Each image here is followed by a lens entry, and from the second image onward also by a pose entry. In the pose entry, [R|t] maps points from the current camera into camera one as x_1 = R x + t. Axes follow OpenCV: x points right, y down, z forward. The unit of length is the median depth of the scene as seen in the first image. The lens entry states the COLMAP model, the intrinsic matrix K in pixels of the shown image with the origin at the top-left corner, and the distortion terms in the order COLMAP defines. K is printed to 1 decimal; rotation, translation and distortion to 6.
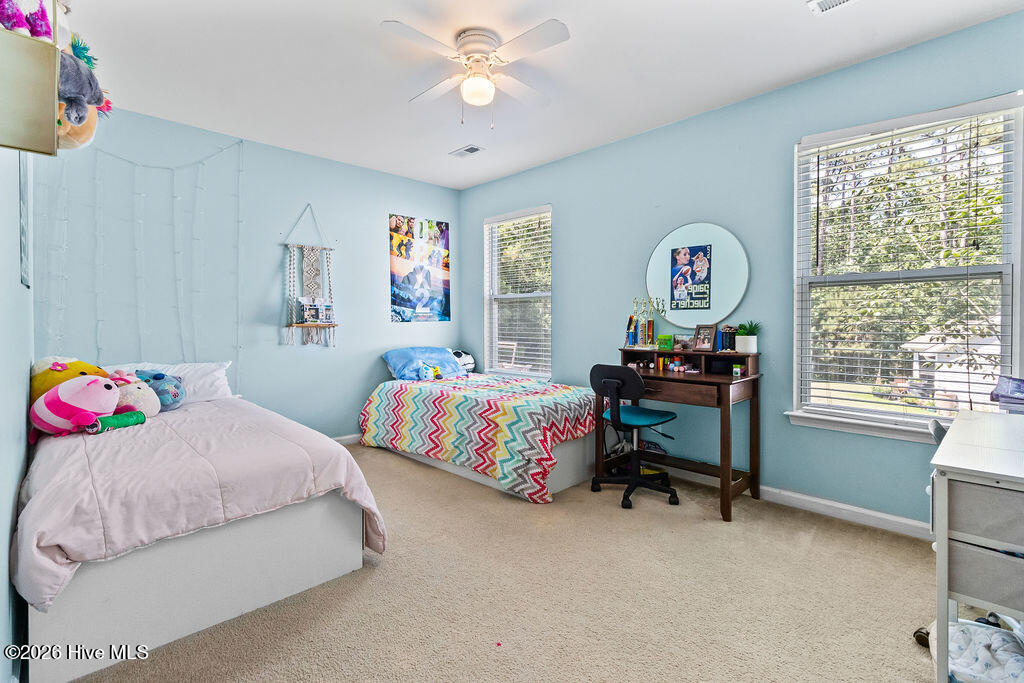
lens RADIAL K [[476.7, 0, 509.5], [0, 476.7, 322.5], [0, 0, 1]] dist [0.003807, 0.000136]
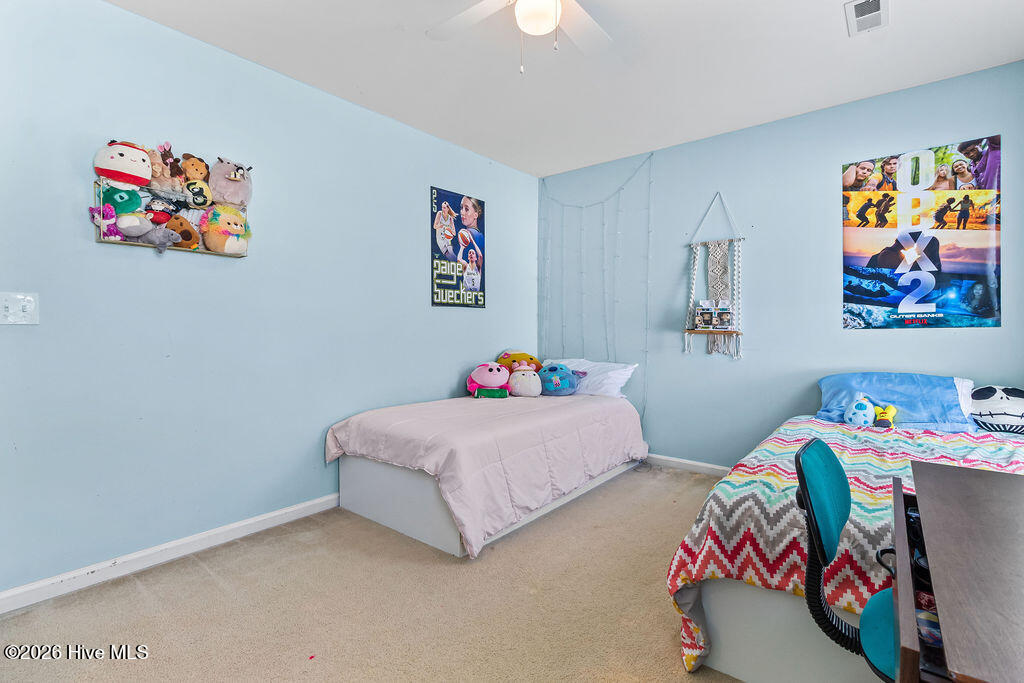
lens RADIAL K [[476.7, 0, 512.0], [0, 476.7, 336.0], [0, 0, 1]] dist [0.003807, 0.000136]
pose [[0.127240, 0.014759, -0.991762, 0.347247], [-0.006851, 0.999879, 0.014001, 0.002924], [0.991848, 0.005014, 0.127325, 0.454469]]
